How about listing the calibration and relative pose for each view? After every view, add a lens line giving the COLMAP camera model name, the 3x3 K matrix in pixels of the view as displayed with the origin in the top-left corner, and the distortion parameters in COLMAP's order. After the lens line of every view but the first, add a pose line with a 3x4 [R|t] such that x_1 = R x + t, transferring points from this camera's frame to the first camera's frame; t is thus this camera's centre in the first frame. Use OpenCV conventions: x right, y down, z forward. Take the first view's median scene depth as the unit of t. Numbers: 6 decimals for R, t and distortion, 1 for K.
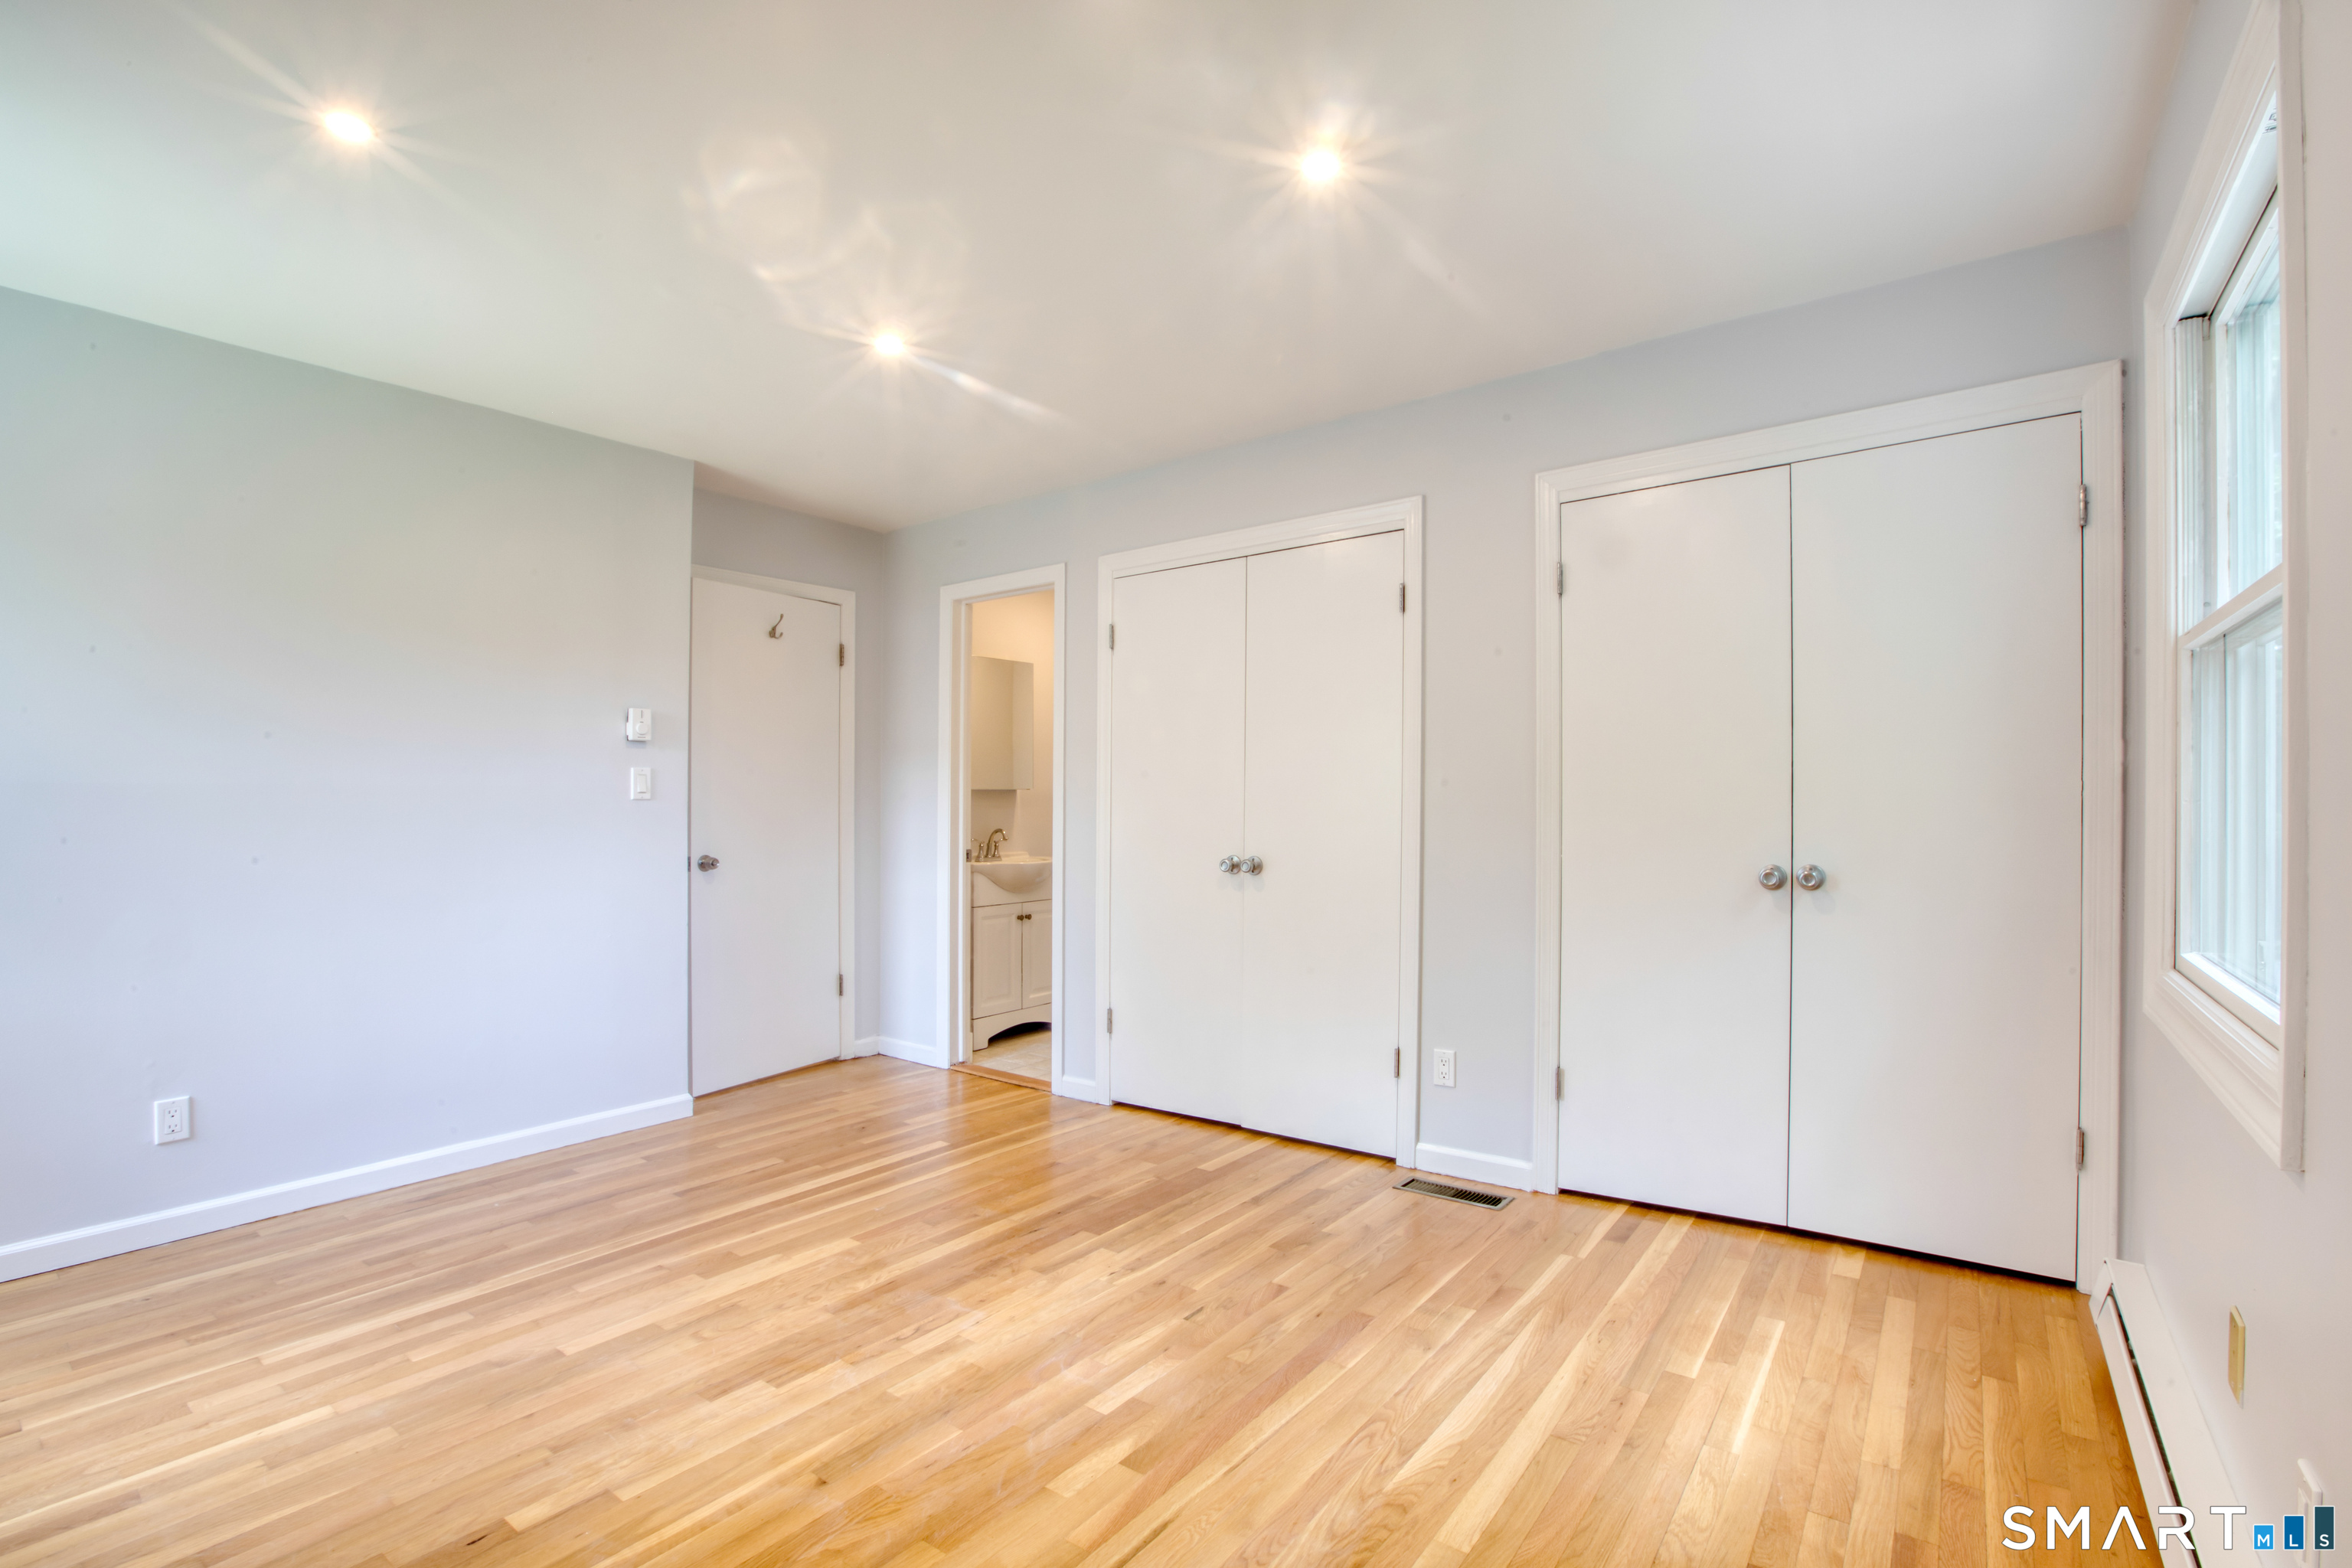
lens RADIAL K [[1080.2, 0, 1176.0], [0, 1080.2, 784.0], [0, 0, 1]] dist [0.001508, 0.000402]
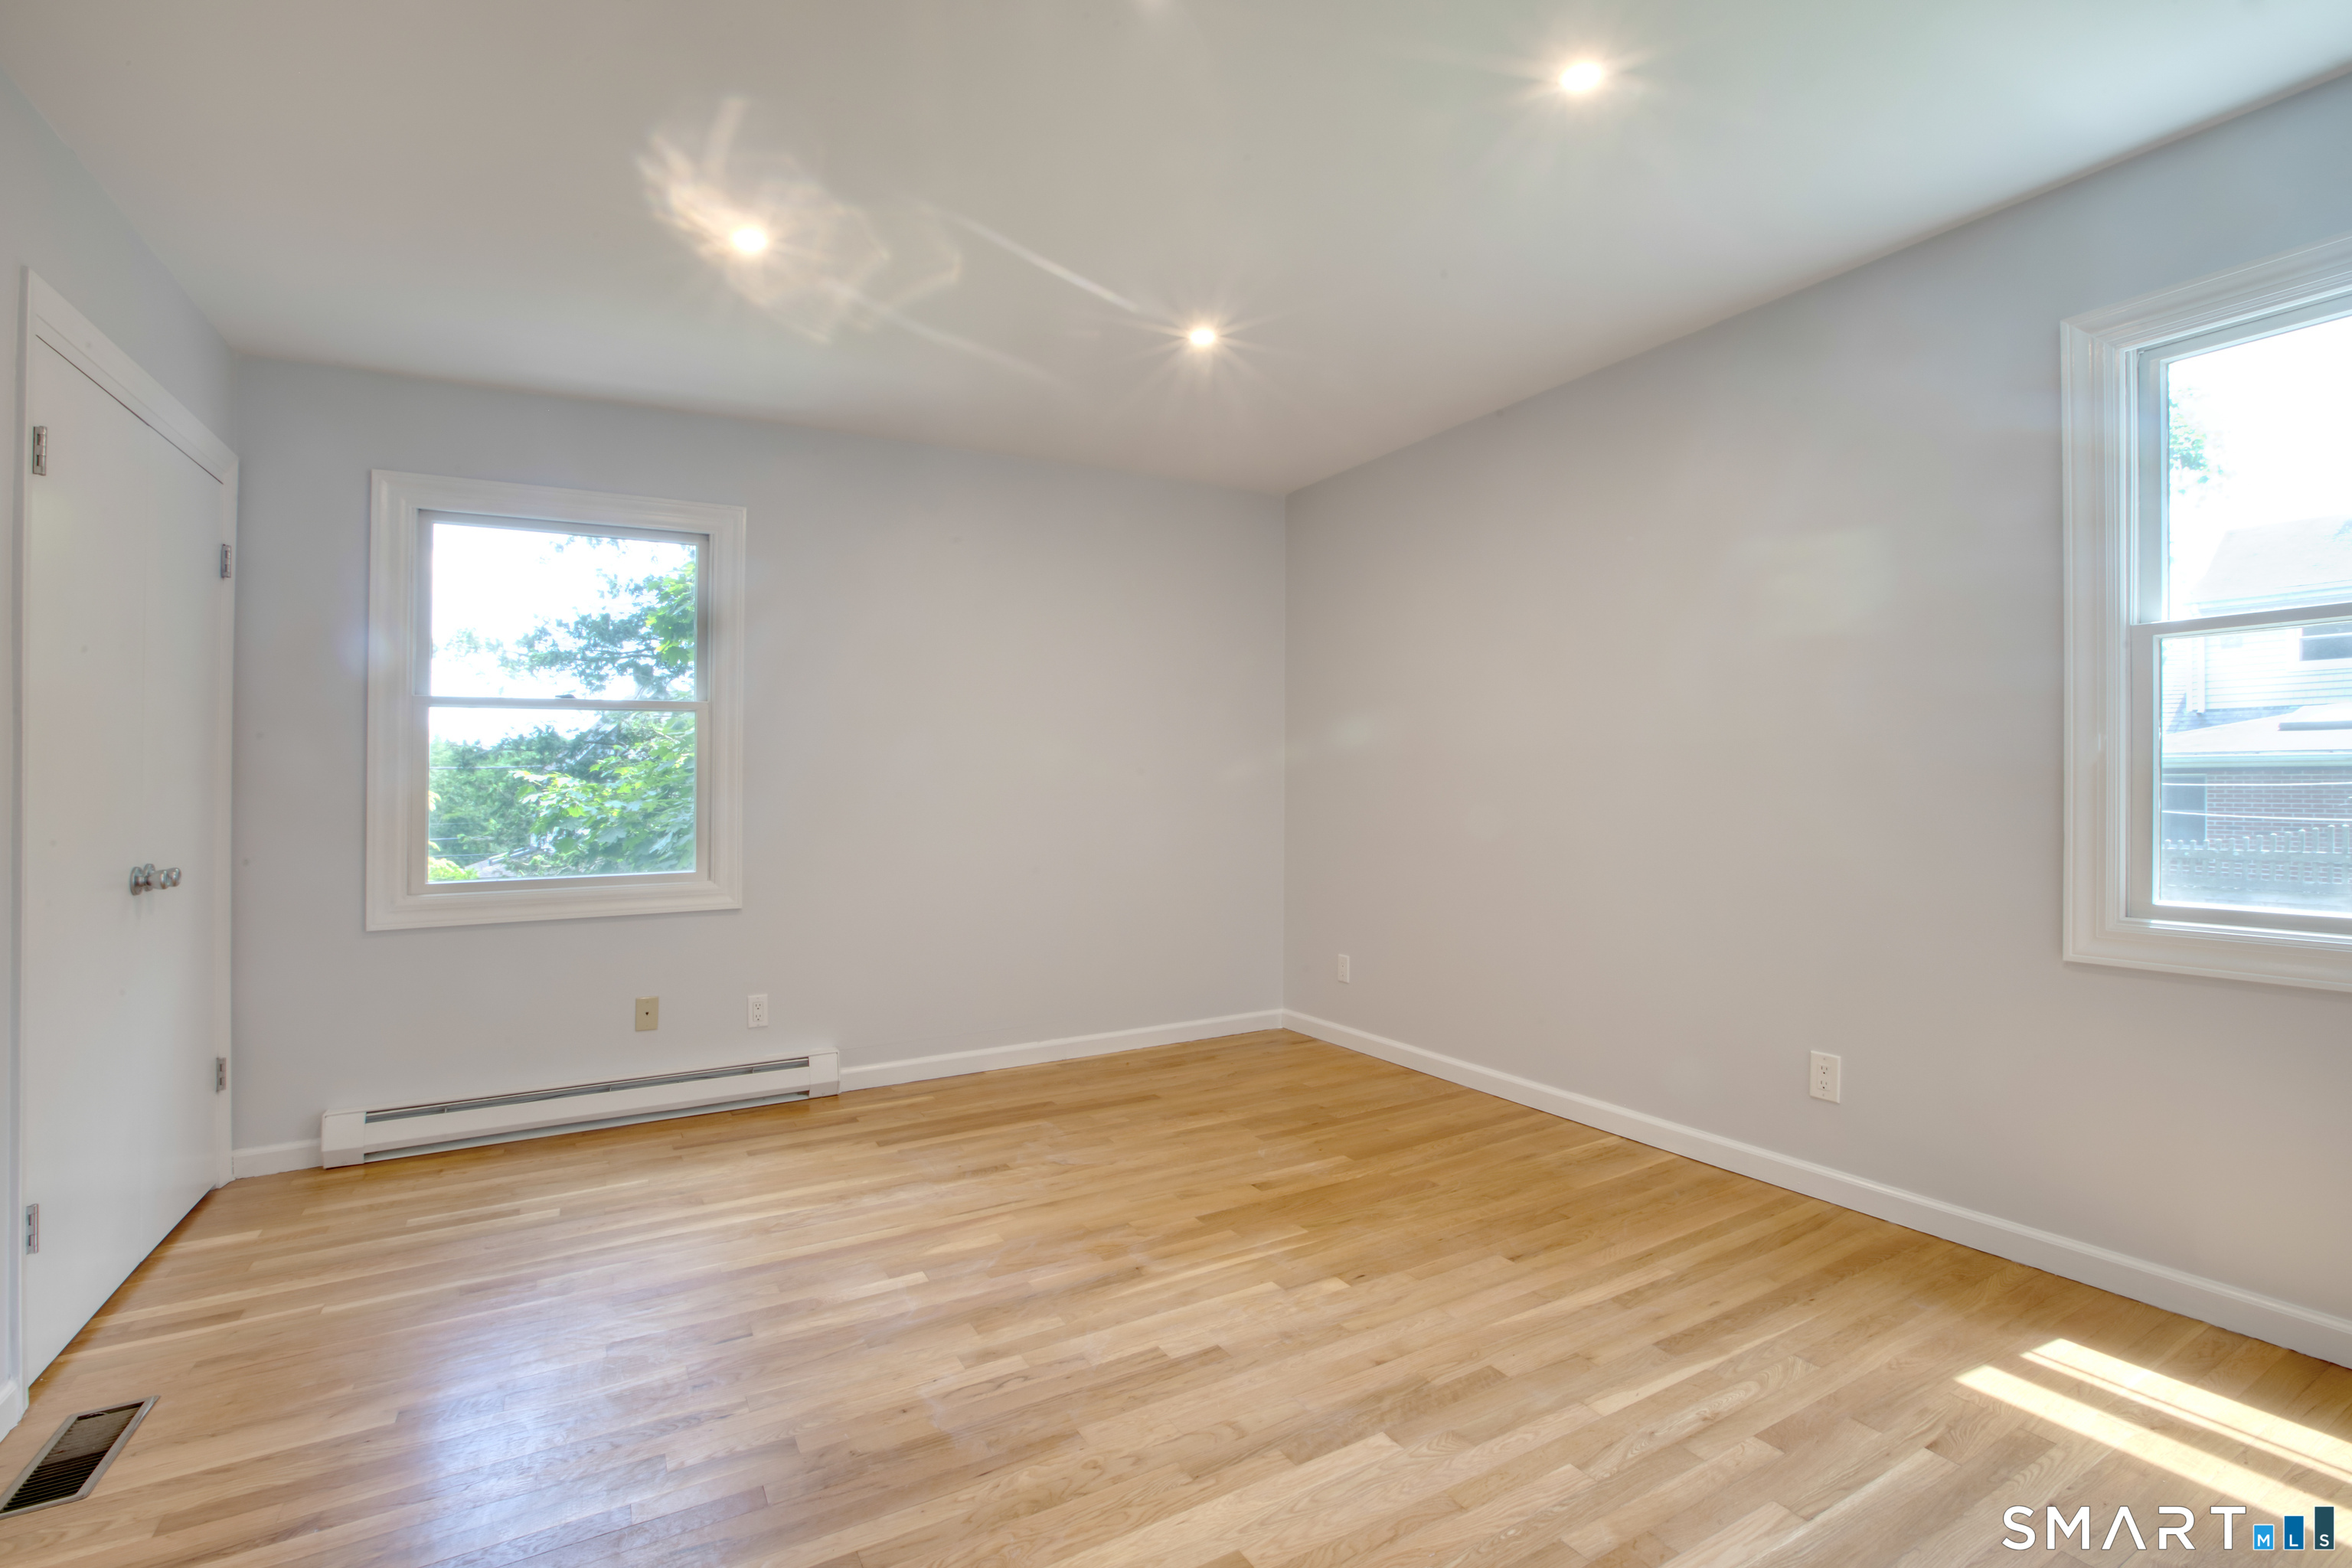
lens RADIAL K [[1080.2, 0, 1176.0], [0, 1080.2, 784.0], [0, 0, 1]] dist [0.001508, 0.000402]
pose [[-0.915226, 0.031096, 0.401739, -0.790457], [0.022091, 0.999391, -0.027030, 0.055826], [-0.402335, -0.015864, -0.915355, 1.886576]]
